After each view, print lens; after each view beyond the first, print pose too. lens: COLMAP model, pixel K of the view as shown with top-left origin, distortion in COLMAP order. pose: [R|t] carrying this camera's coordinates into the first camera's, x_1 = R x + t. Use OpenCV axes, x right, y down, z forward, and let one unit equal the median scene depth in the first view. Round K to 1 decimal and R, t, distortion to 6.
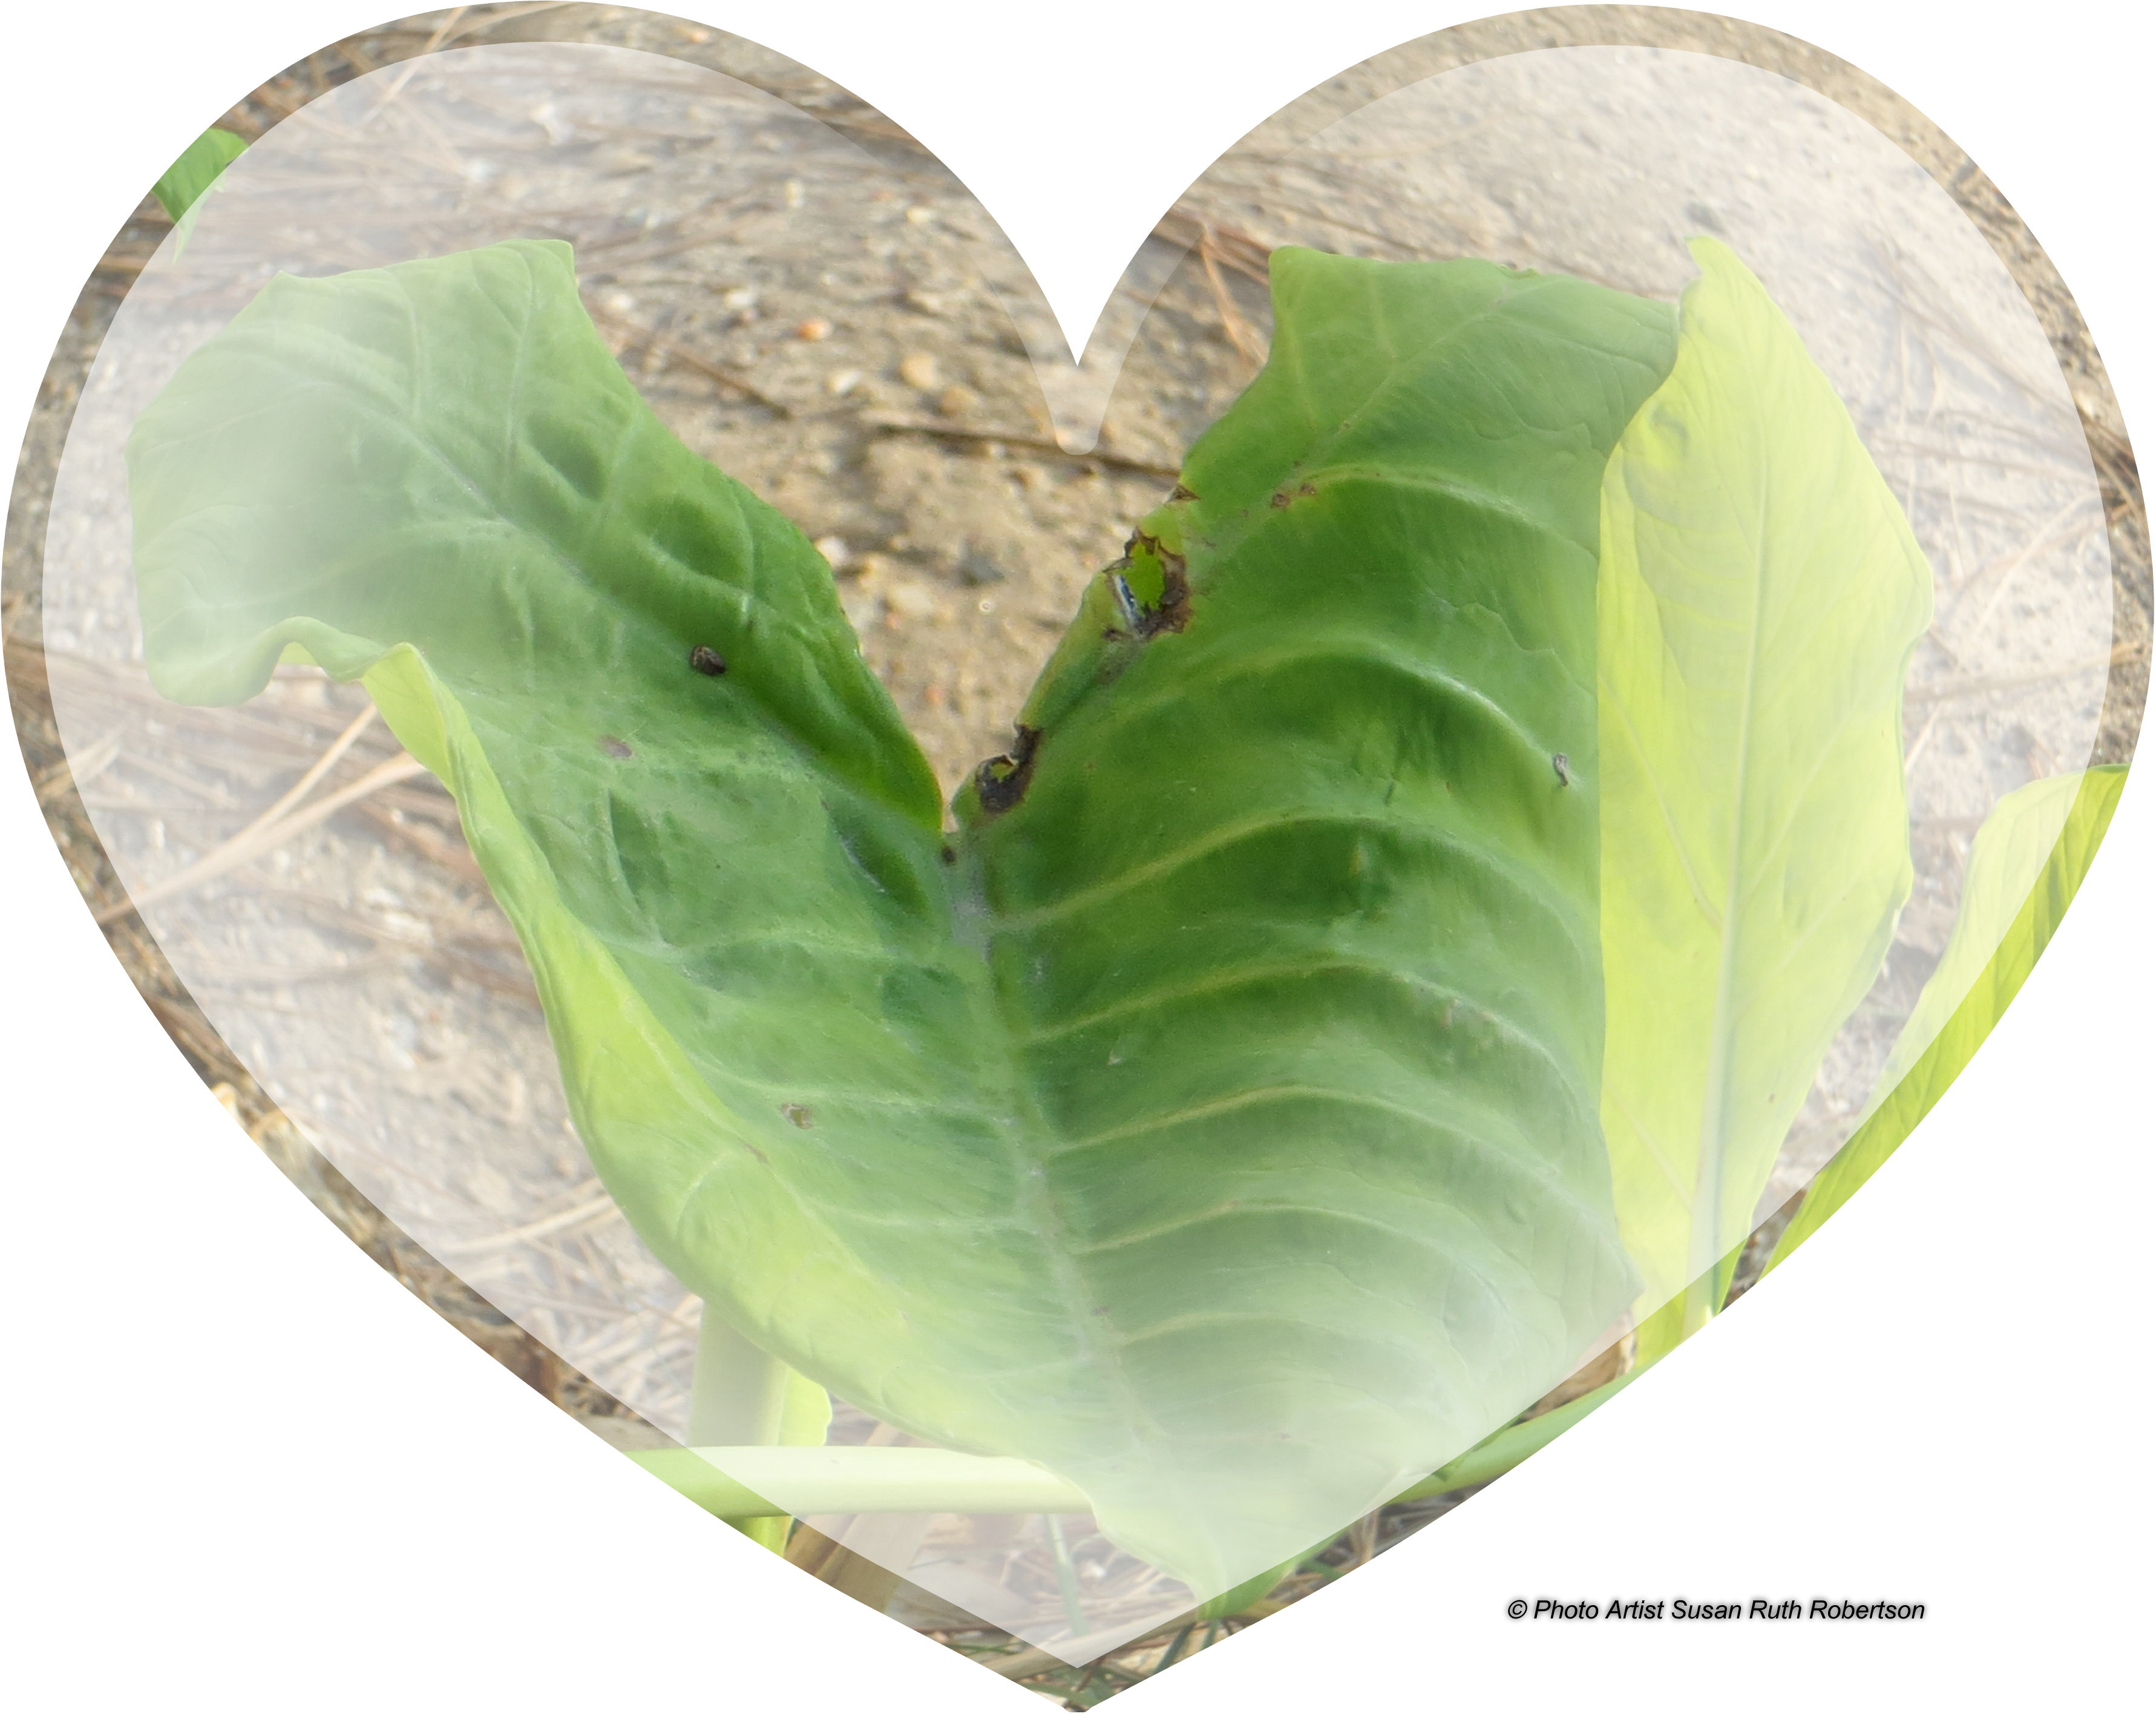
lens RADIAL K [[9307.5, 0, 1317.3], [0, 9307.5, 1026.7], [0, 0, 1]] dist [5.381127, 0.000000]
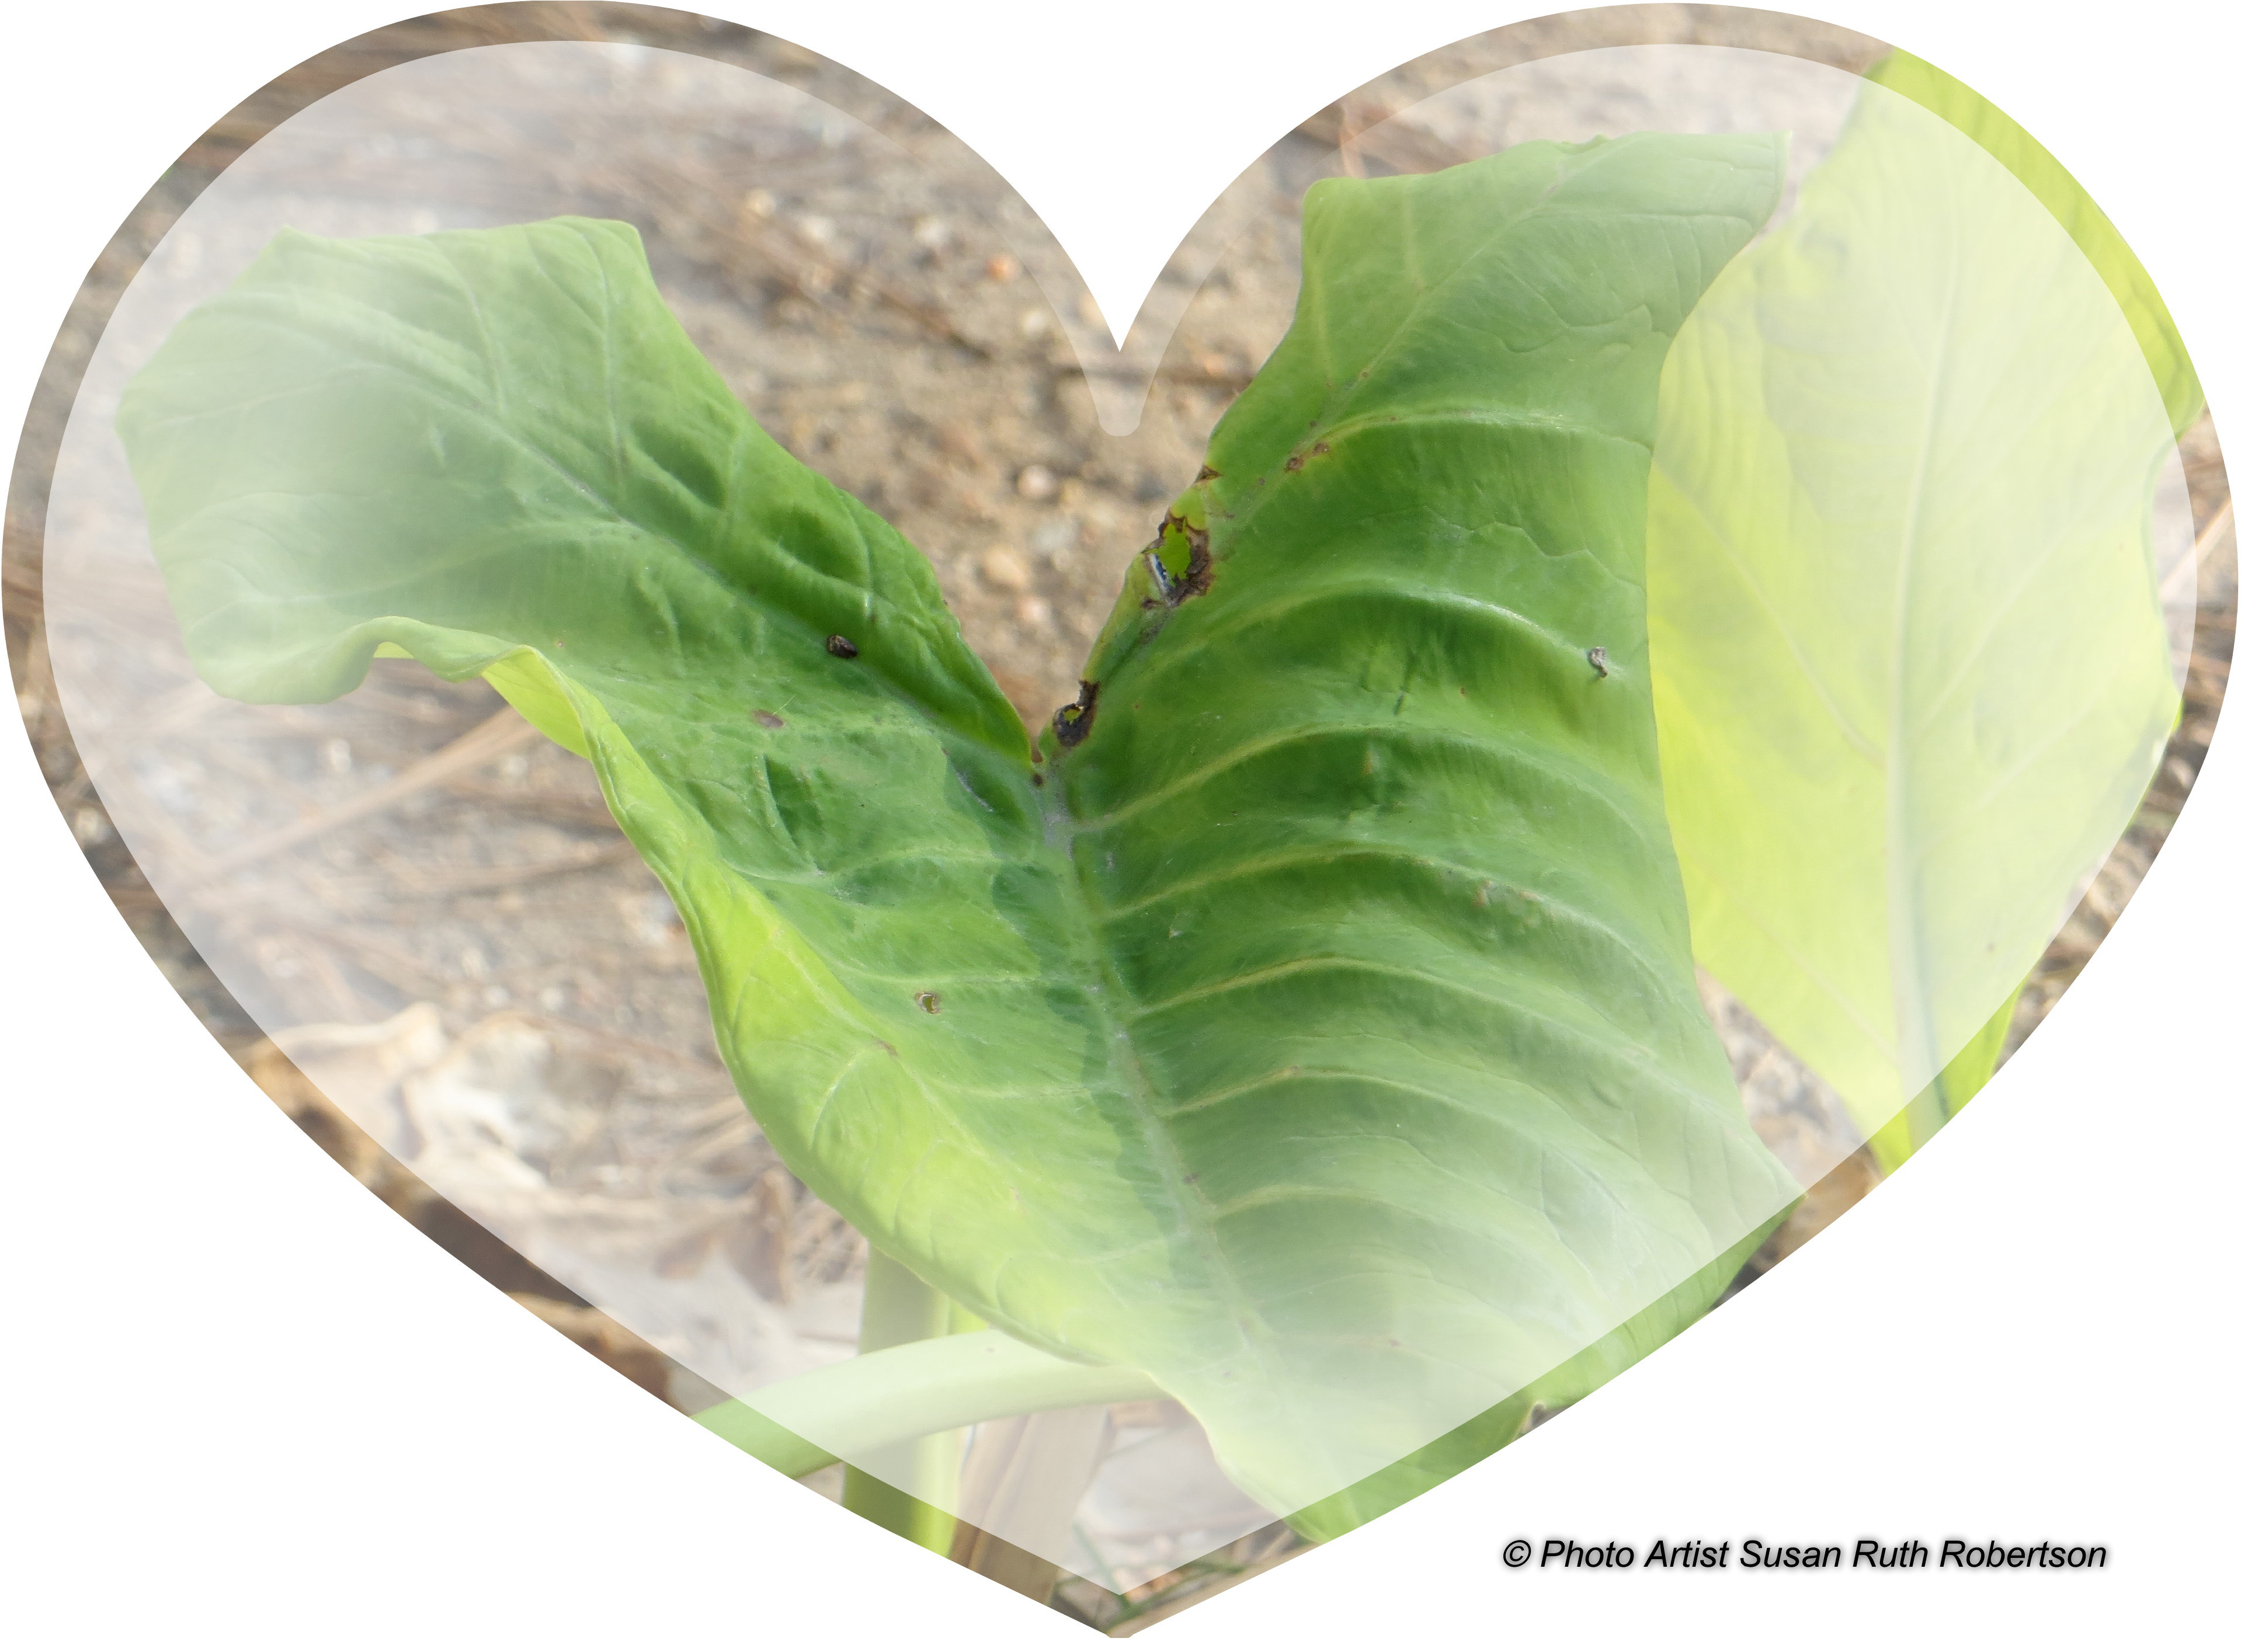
lens RADIAL K [[14322.1, 0, 1122.9], [0, 14322.1, 827.1], [0, 0, 1]] dist [0.097531, 0.000000]
pose [[0.997124, -0.069472, -0.030274, 0.023802], [0.069020, 0.997491, -0.015719, 0.014650], [0.031290, 0.013584, 0.999418, -0.721173]]
